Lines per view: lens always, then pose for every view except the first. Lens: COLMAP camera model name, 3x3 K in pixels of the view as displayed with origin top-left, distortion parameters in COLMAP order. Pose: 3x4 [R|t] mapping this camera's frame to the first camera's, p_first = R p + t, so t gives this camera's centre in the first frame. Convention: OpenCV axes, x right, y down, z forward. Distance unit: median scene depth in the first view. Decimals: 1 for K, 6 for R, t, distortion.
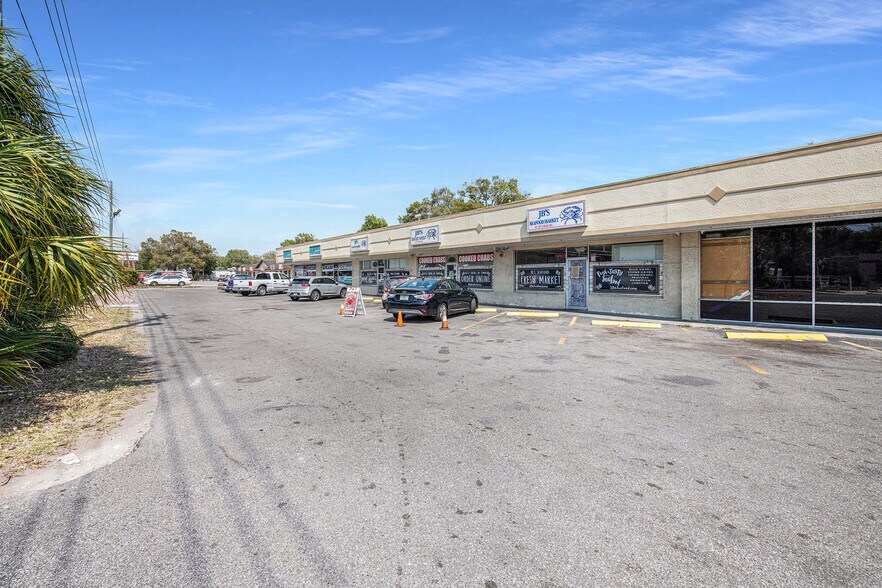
lens RADIAL K [[361.7, 0, 444.7], [0, 361.7, 273.8], [0, 0, 1]] dist [-0.015995, -0.000743]
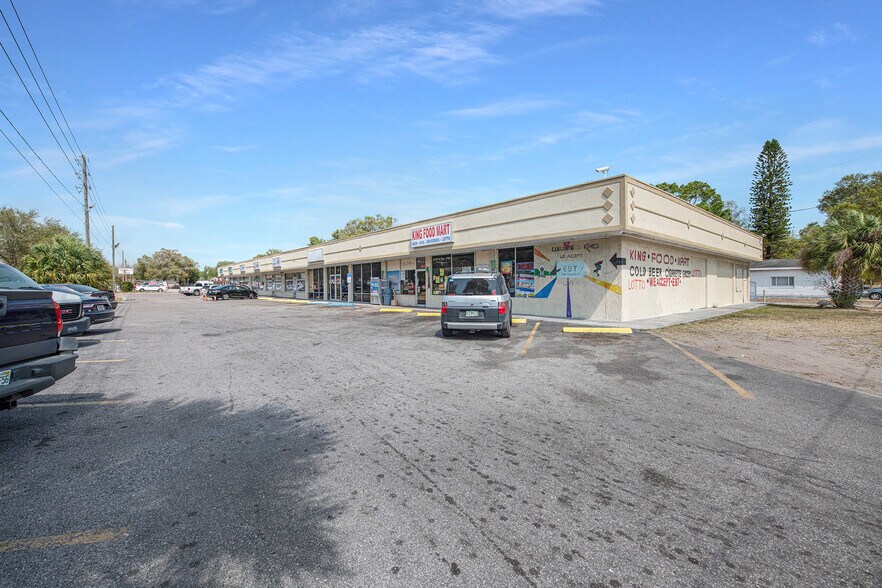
lens RADIAL K [[368.9, 0, 442.8], [0, 368.9, 275.8], [0, 0, 1]] dist [-0.016116, -0.001854]
pose [[0.999822, -0.006805, -0.017607, 1.016711], [0.006560, 0.999881, -0.013952, -0.010215], [0.017700, 0.013834, 0.999748, -1.075189]]
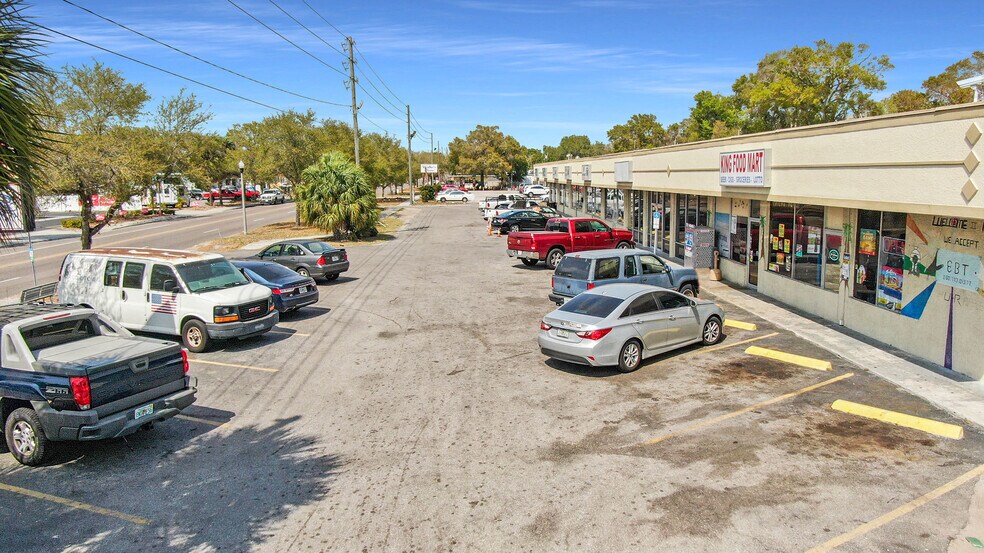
lens RADIAL K [[715.8, 0, 499.3], [0, 715.8, 278.2], [0, 0, 1]] dist [-0.018729, -0.005193]
pose [[0.783493, 0.076148, -0.616718, 1.295813], [0.023854, 0.988046, 0.152302, -0.123350], [0.620943, -0.134039, 0.772310, -1.134085]]
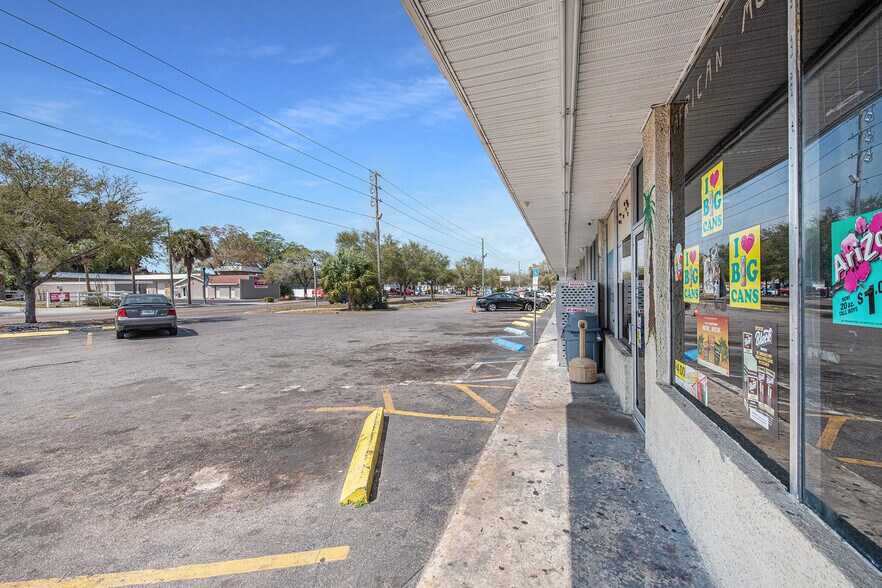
lens RADIAL K [[361.7, 0, 414.8], [0, 361.7, 291.9], [0, 0, 1]] dist [-0.015995, -0.000743]
pose [[0.447173, -0.005986, -0.894428, 1.047688], [0.021331, 0.999765, 0.003973, -0.010124], [0.894193, -0.020855, 0.447195, -0.267750]]
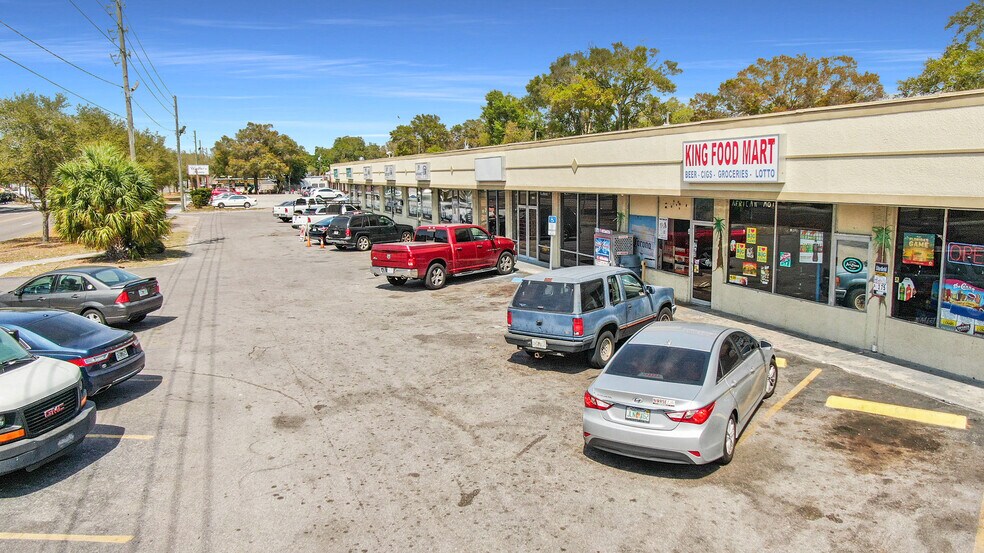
lens RADIAL K [[715.8, 0, 500.6], [0, 715.8, 285.9], [0, 0, 1]] dist [-0.018729, -0.005193]
pose [[0.939879, 0.037039, -0.339492, 1.007899], [0.021051, 0.985927, 0.165847, -0.114808], [0.340857, -0.163023, 0.925873, -0.995147]]
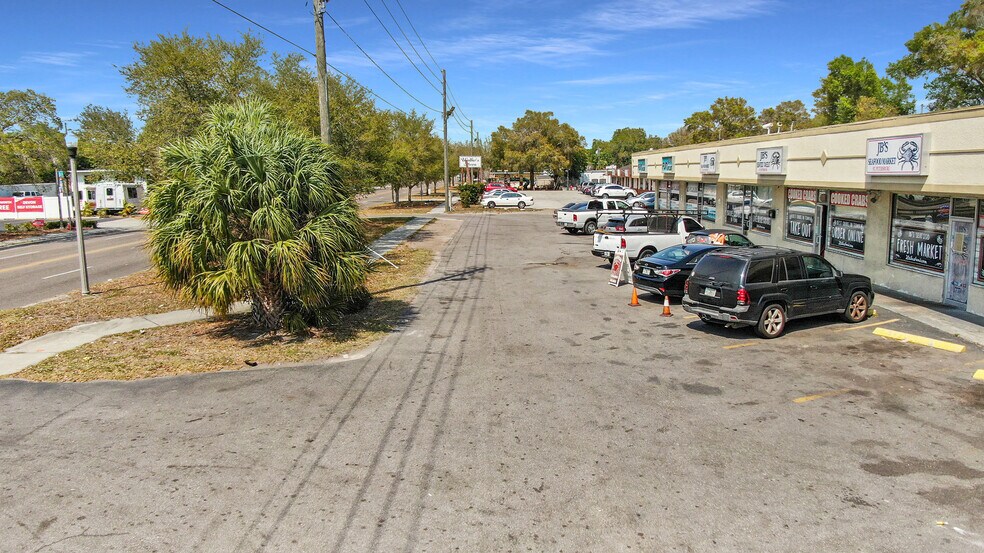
lens RADIAL K [[715.8, 0, 493.4], [0, 715.8, 292.6], [0, 0, 1]] dist [-0.018729, -0.005193]
pose [[0.748067, 0.097835, -0.656372, 0.400443], [0.023092, 0.984637, 0.173082, -0.101354], [0.663221, -0.144634, 0.734315, -0.261234]]
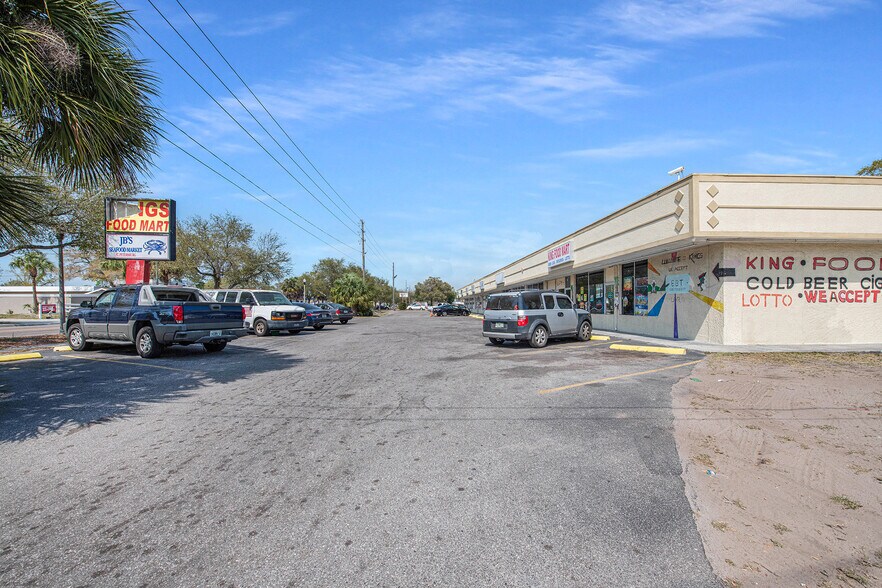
lens RADIAL K [[368.9, 0, 430.7], [0, 368.9, 306.2], [0, 0, 1]] dist [-0.016116, -0.001854]
pose [[0.765122, -0.006305, -0.643854, 1.300373], [0.012956, 0.999900, 0.005605, -0.002699], [0.643754, -0.012630, 0.765128, -1.100139]]
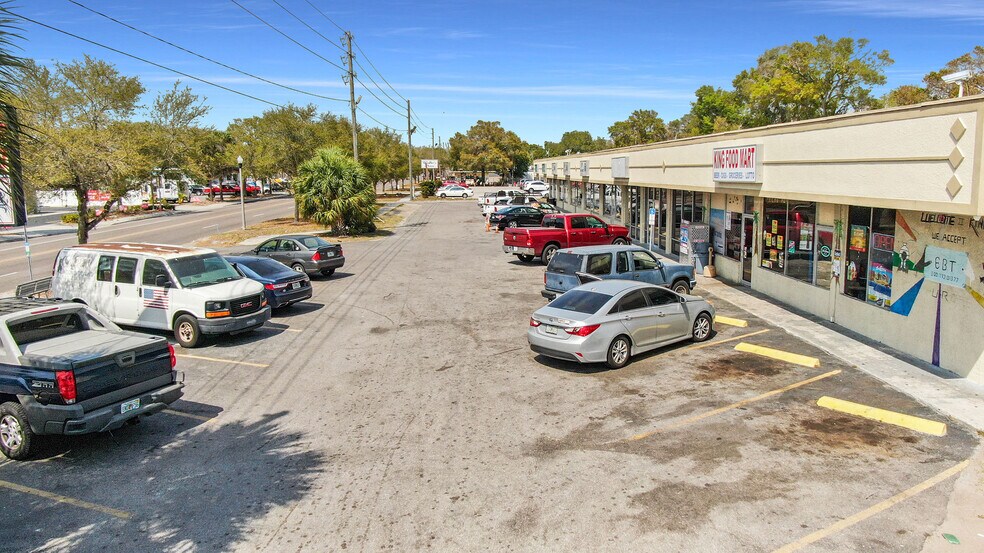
lens RADIAL K [[715.8, 0, 499.8], [0, 715.8, 275.4], [0, 0, 1]] dist [-0.018729, -0.005193]
pose [[0.782125, 0.079019, -0.618091, 1.305872], [0.022321, 0.987737, 0.154521, -0.123751], [0.622721, -0.134651, 0.770771, -1.128001]]
